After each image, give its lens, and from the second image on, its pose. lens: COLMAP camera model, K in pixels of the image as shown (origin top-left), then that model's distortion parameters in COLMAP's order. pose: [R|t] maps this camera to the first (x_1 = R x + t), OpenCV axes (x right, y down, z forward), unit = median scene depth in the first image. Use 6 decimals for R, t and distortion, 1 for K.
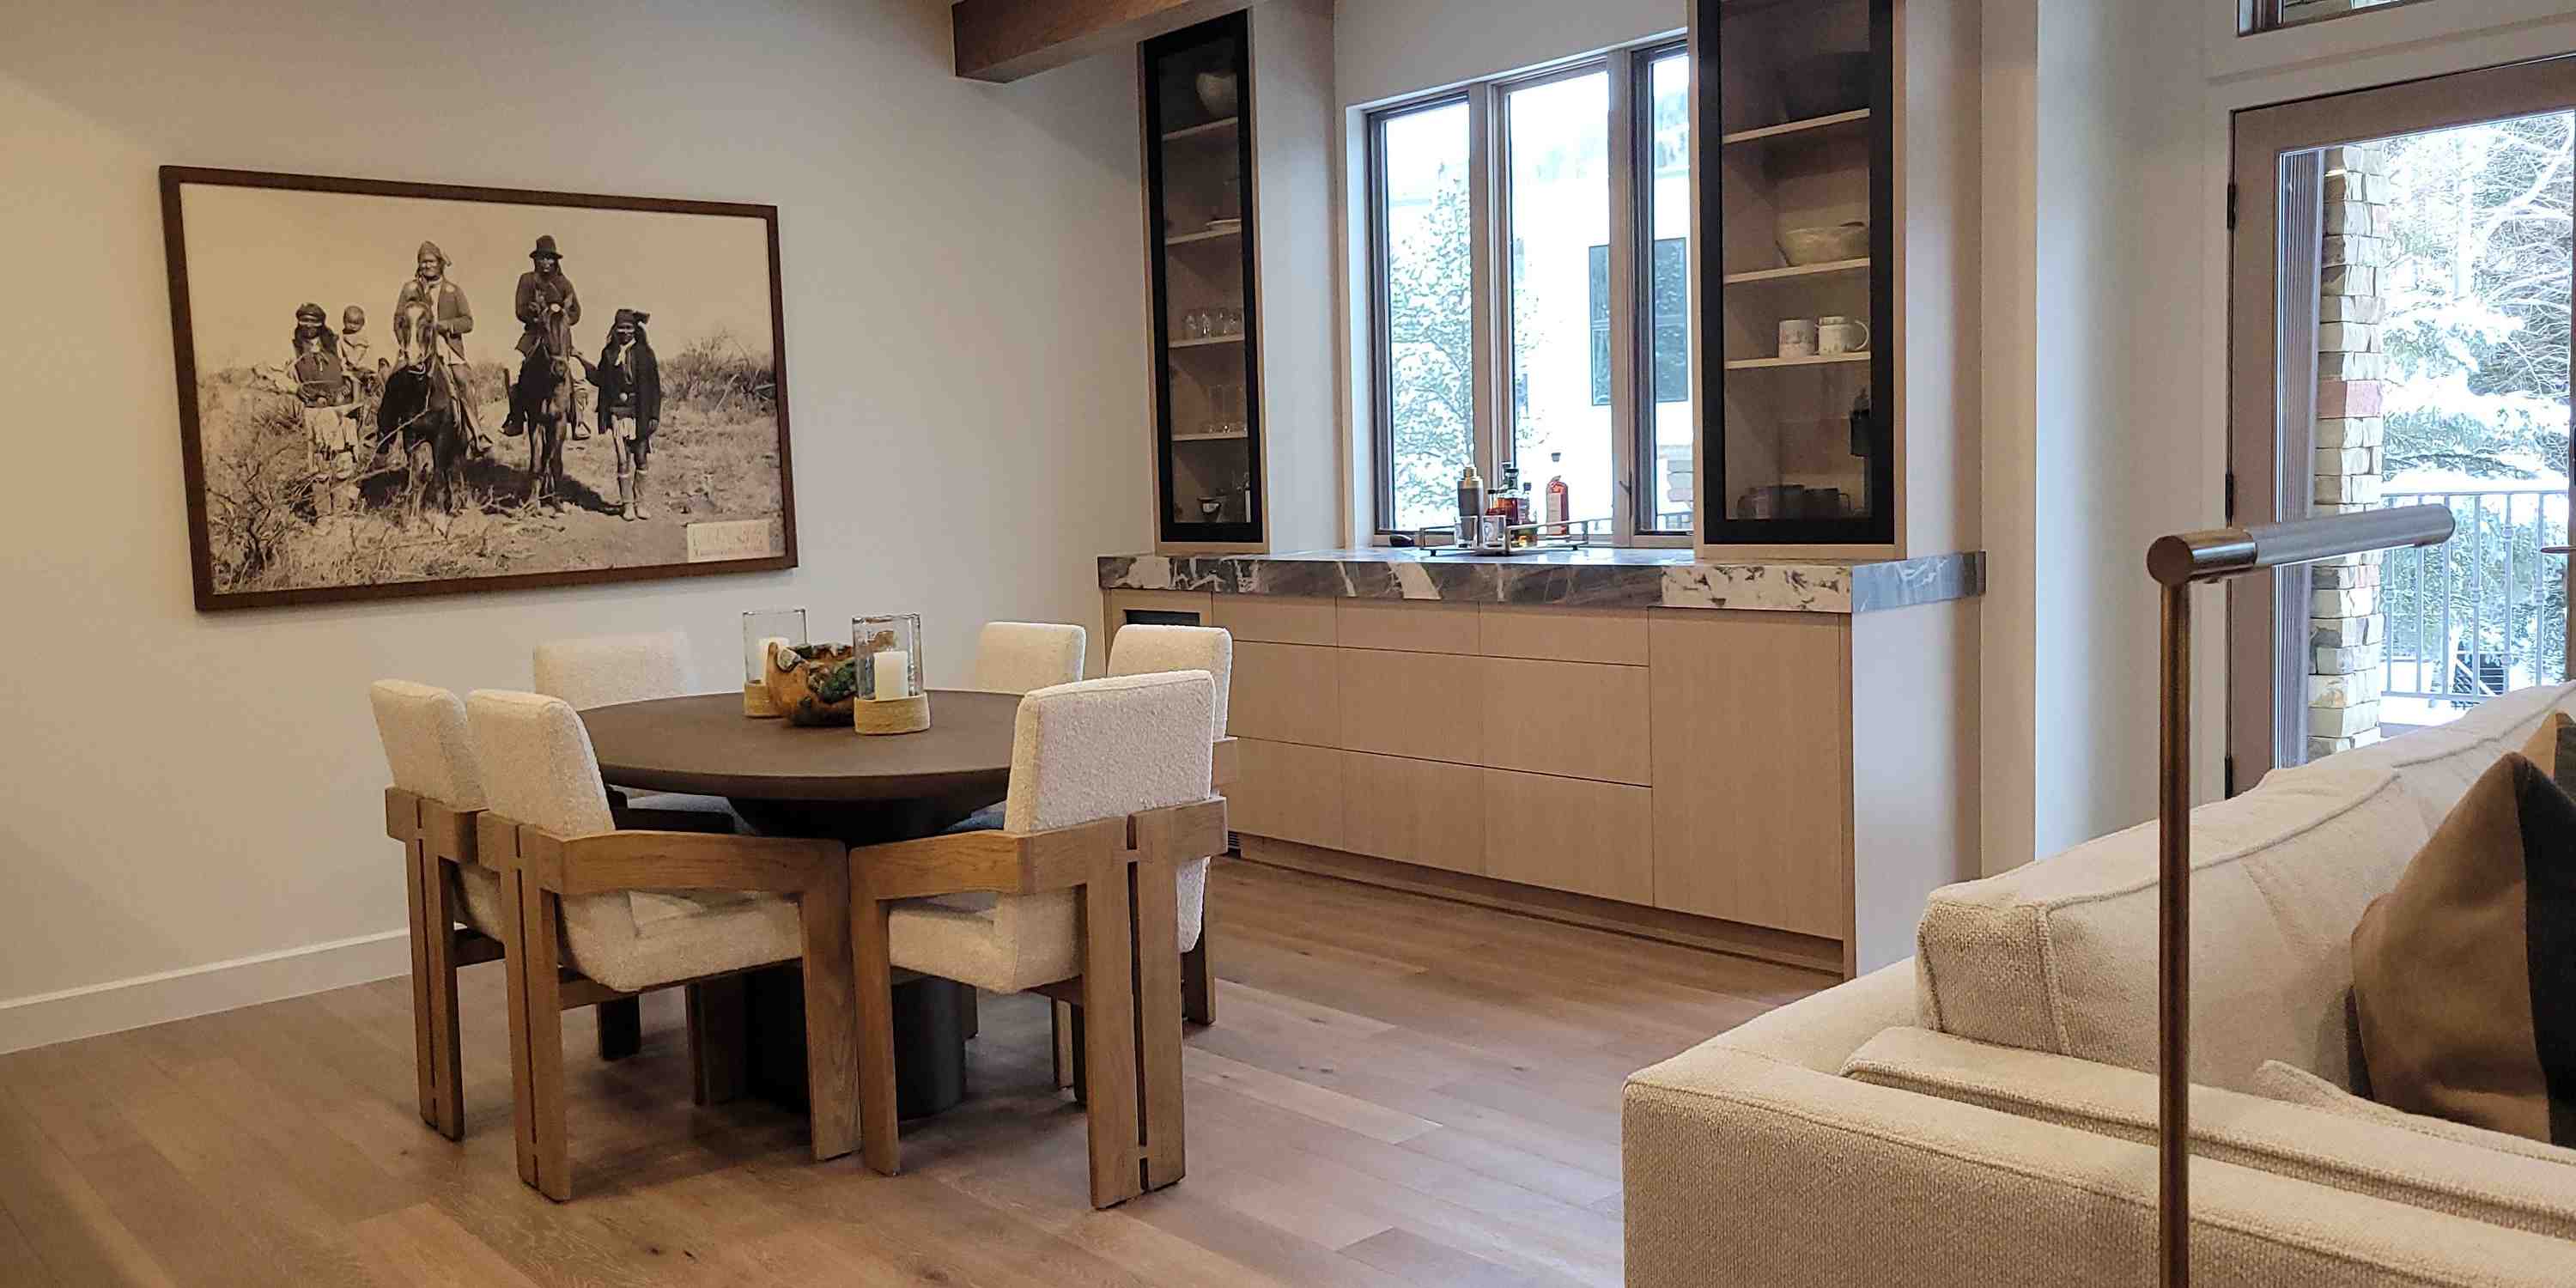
lens RADIAL K [[1791.6, 0, 1314.1], [0, 1791.6, 709.4], [0, 0, 1]] dist [0.047612, -0.011624]
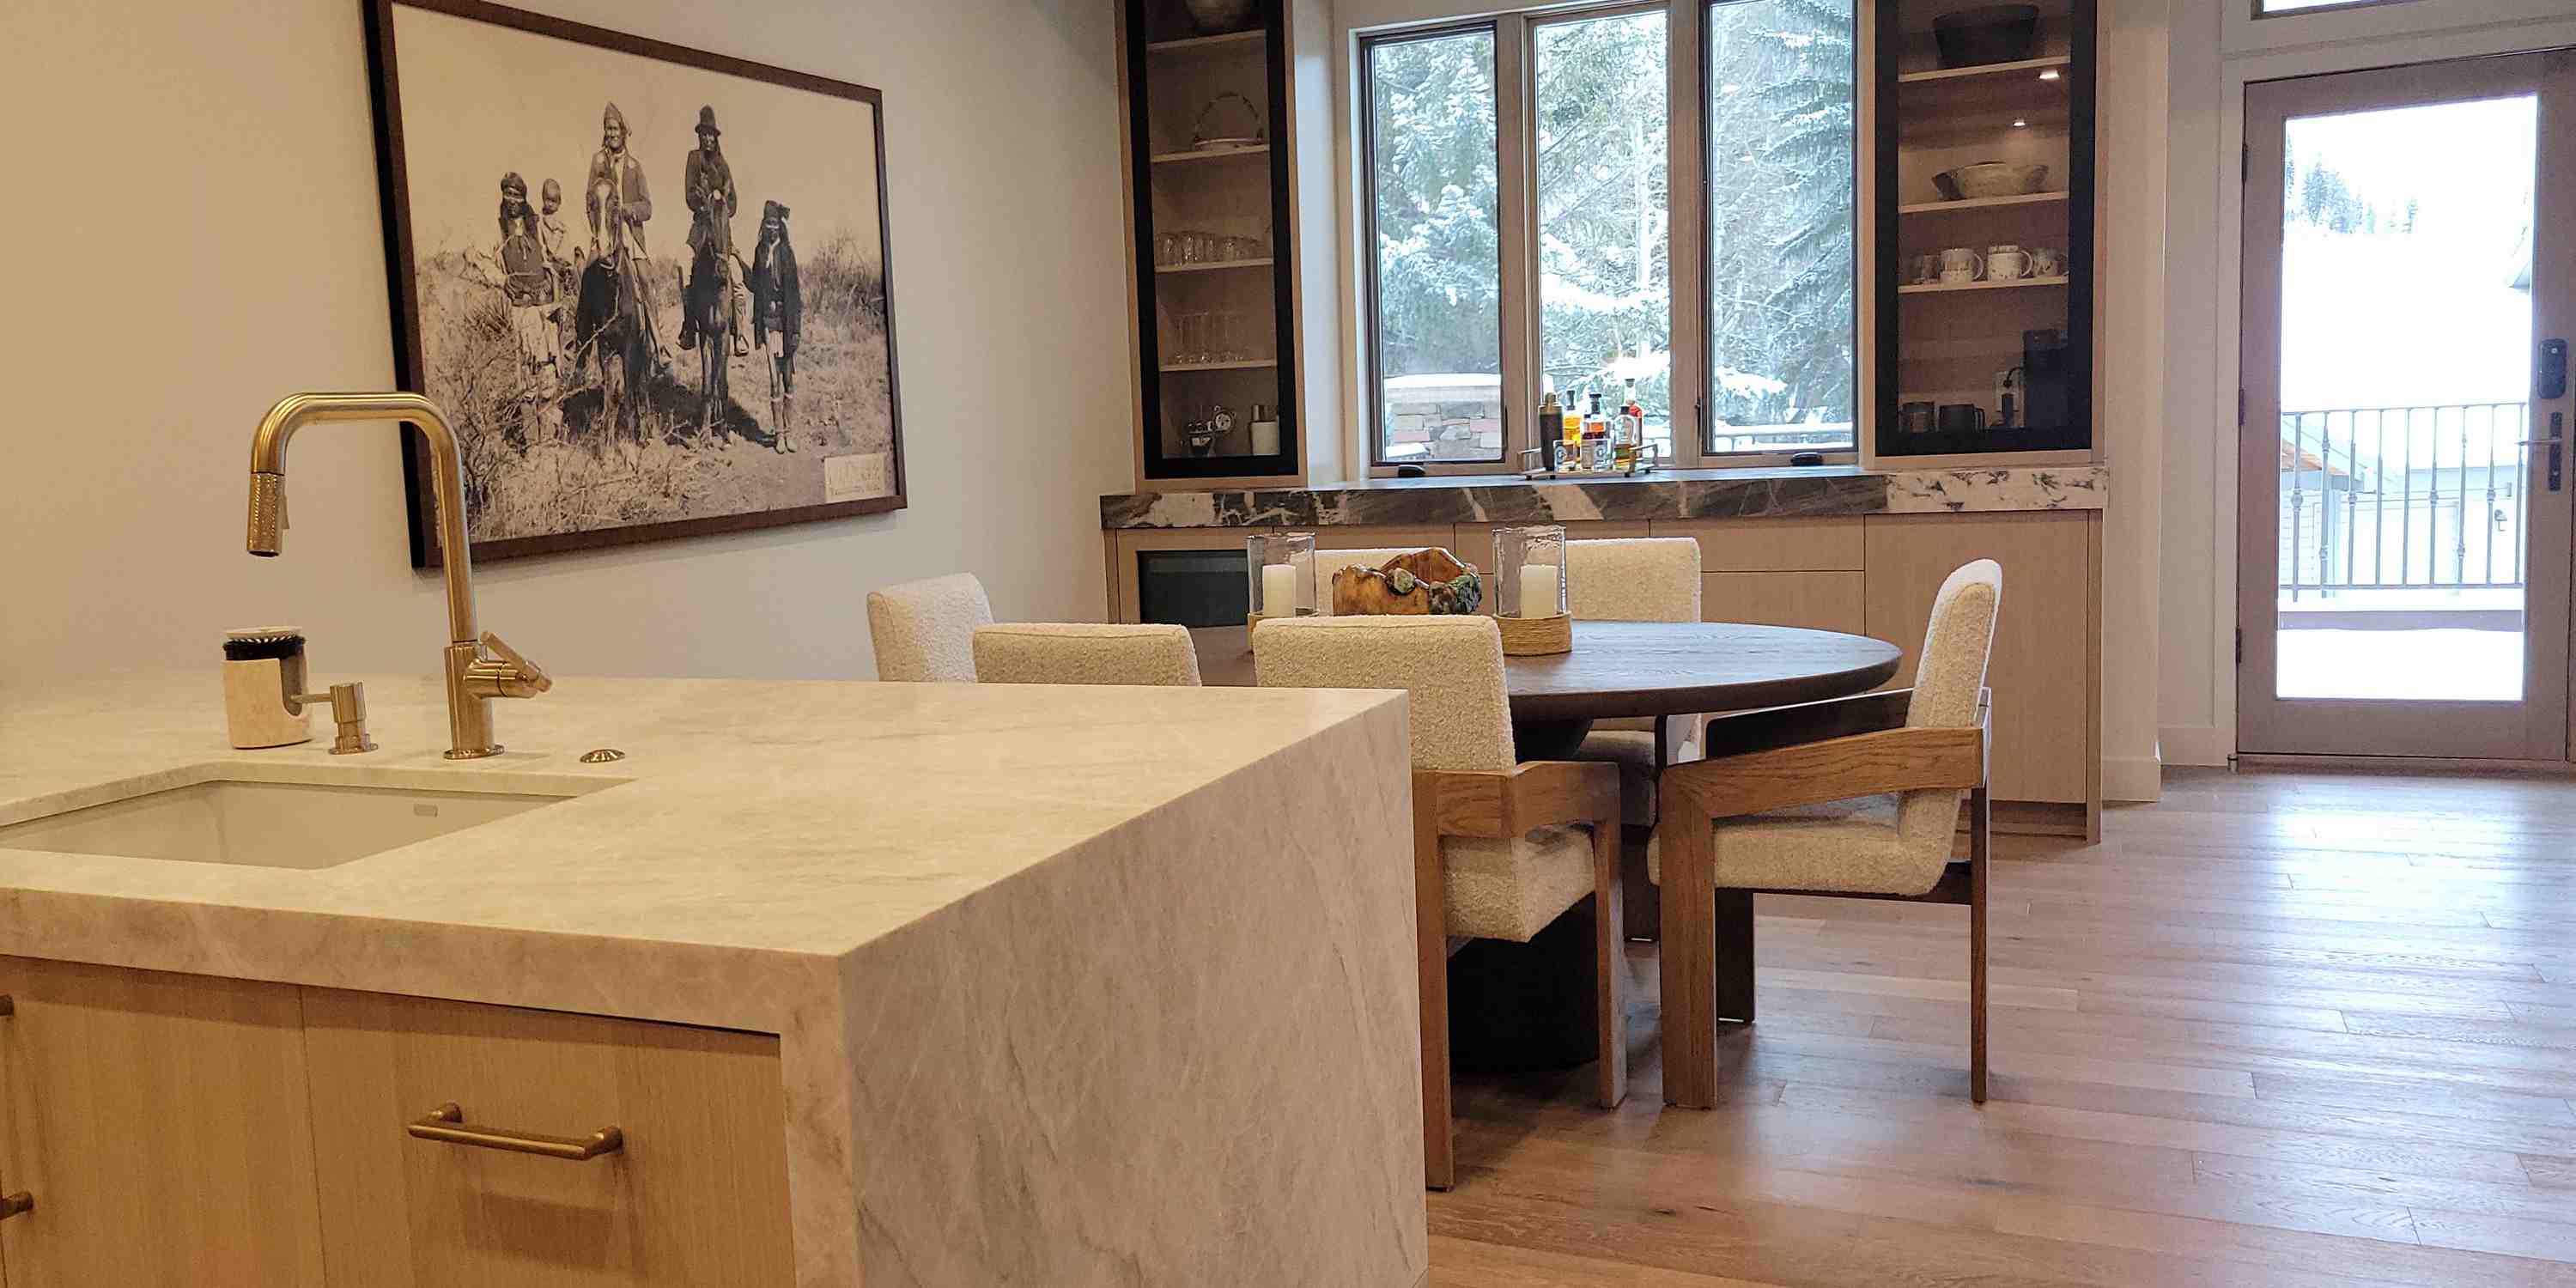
lens RADIAL K [[1791.6, 0, 1167.9], [0, 1791.6, 705.1], [0, 0, 1]] dist [0.047612, -0.011624]
pose [[0.918867, -0.065755, 0.389050, -0.595079], [0.061715, 0.997831, 0.022889, 0.005493], [-0.389711, 0.002978, 0.920932, 0.166601]]
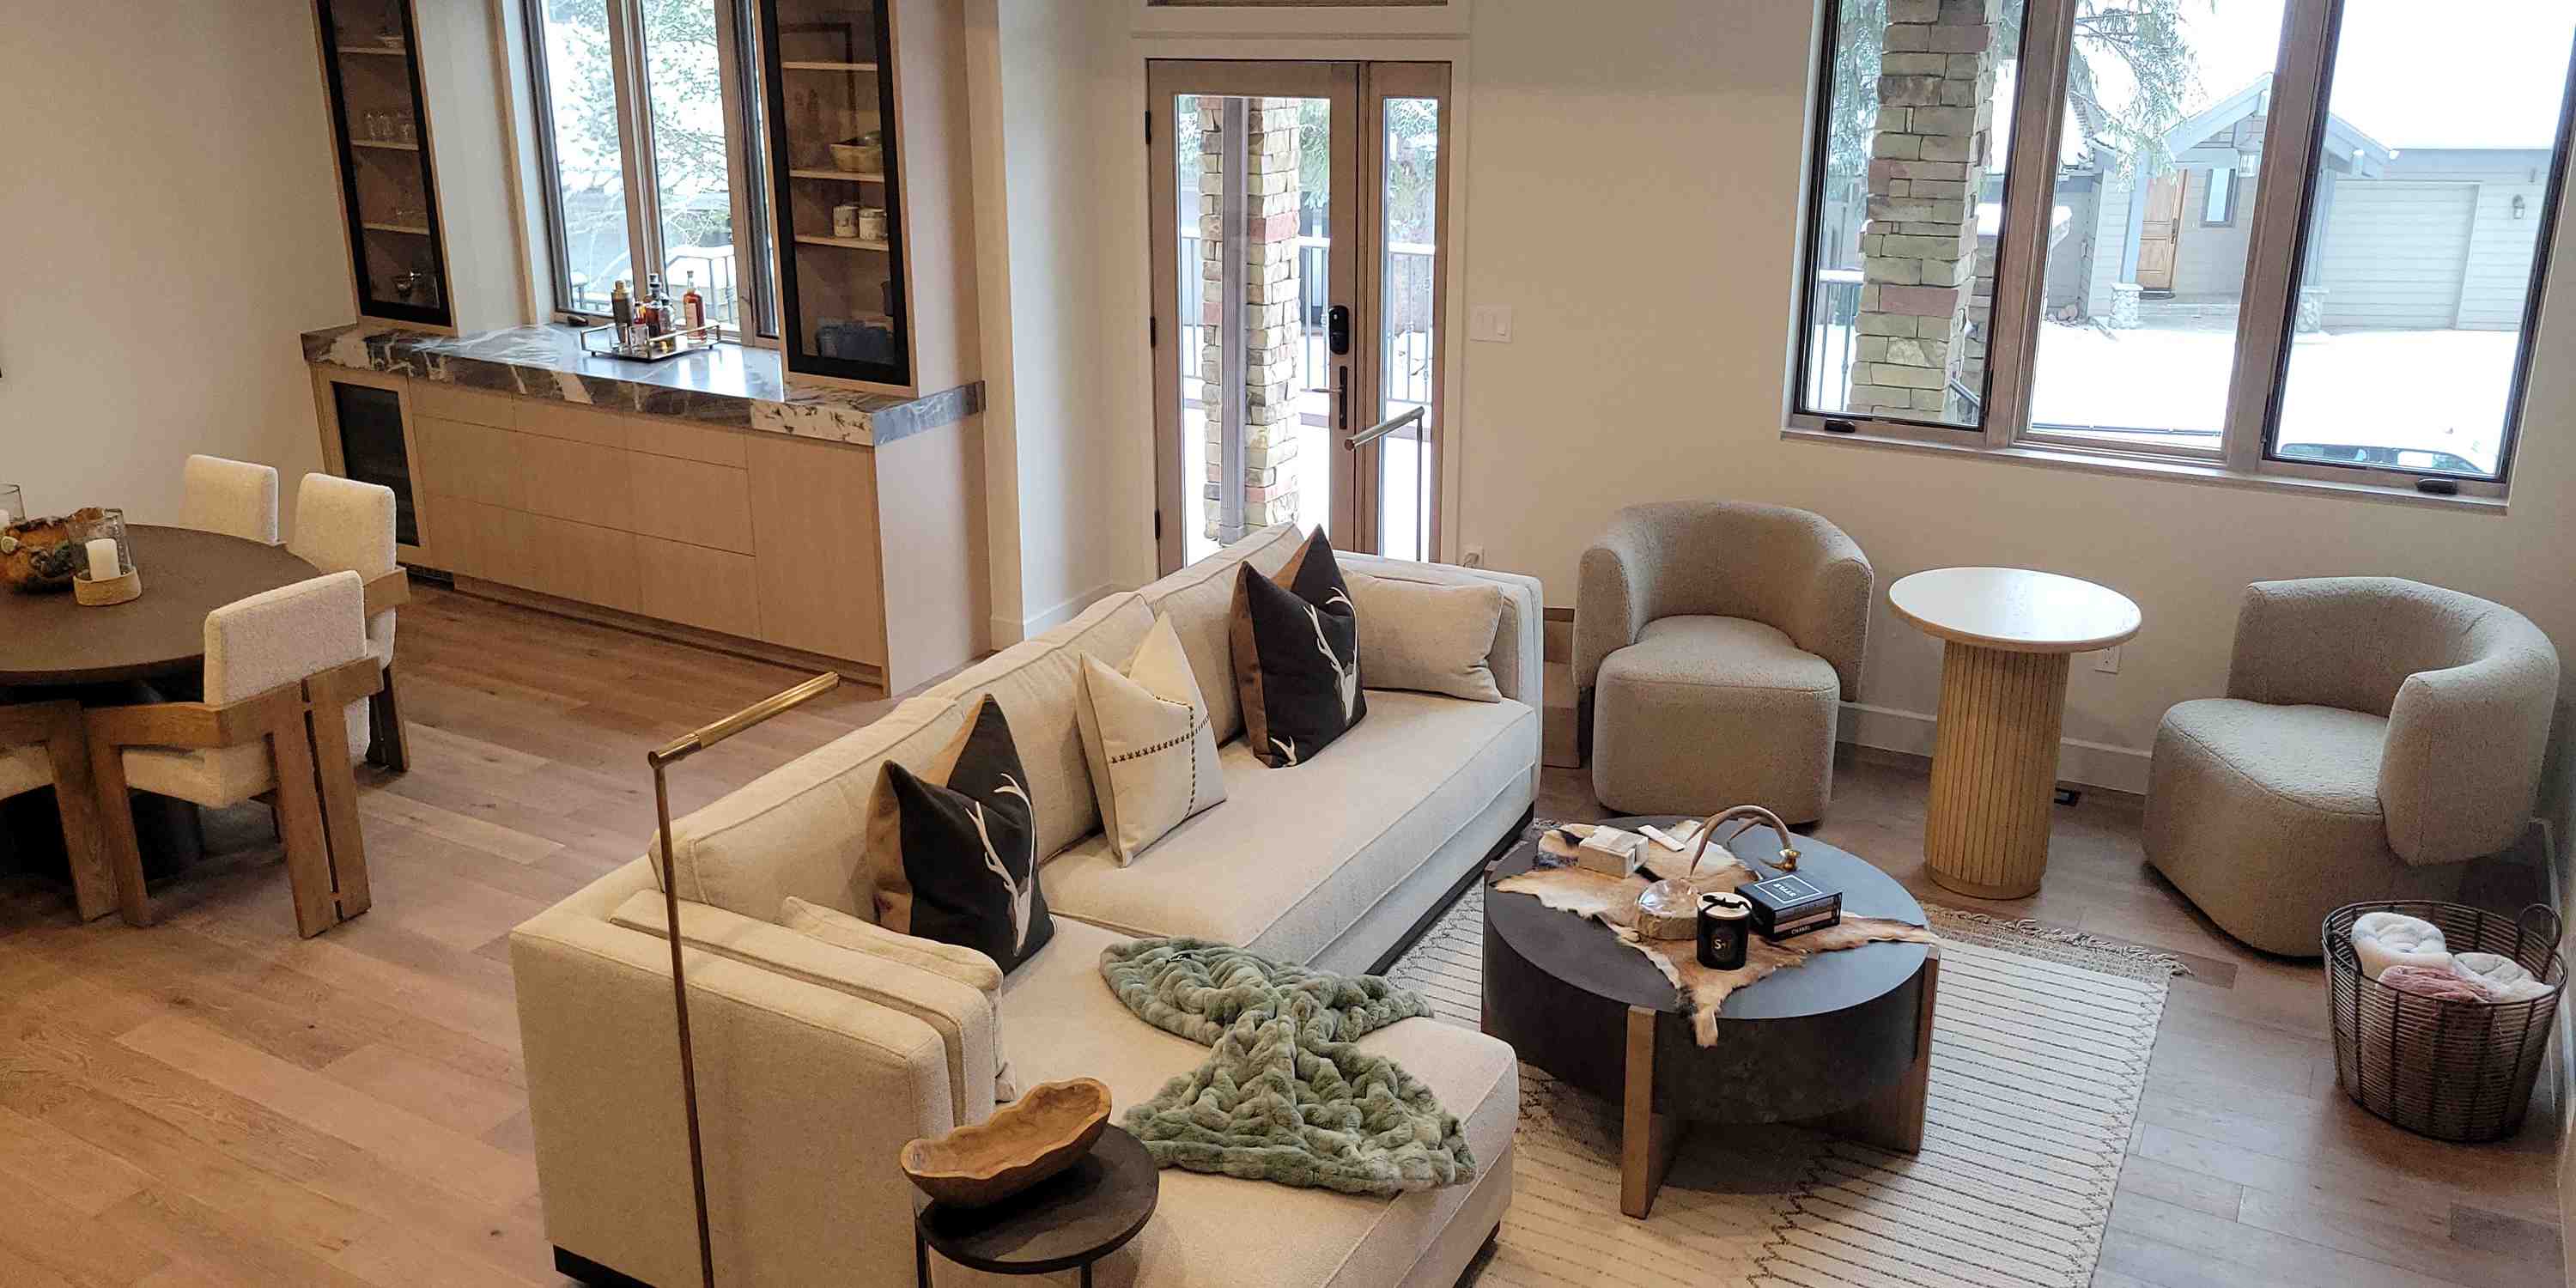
lens RADIAL K [[1791.6, 0, 1195.2], [0, 1791.6, 572.3], [0, 0, 1]] dist [0.047612, -0.011624]
pose [[0.956931, -0.063719, 0.283236, 0.116433], [0.009424, 0.981921, 0.189059, -0.193420], [-0.290162, -0.178247, 0.940231, -0.374372]]
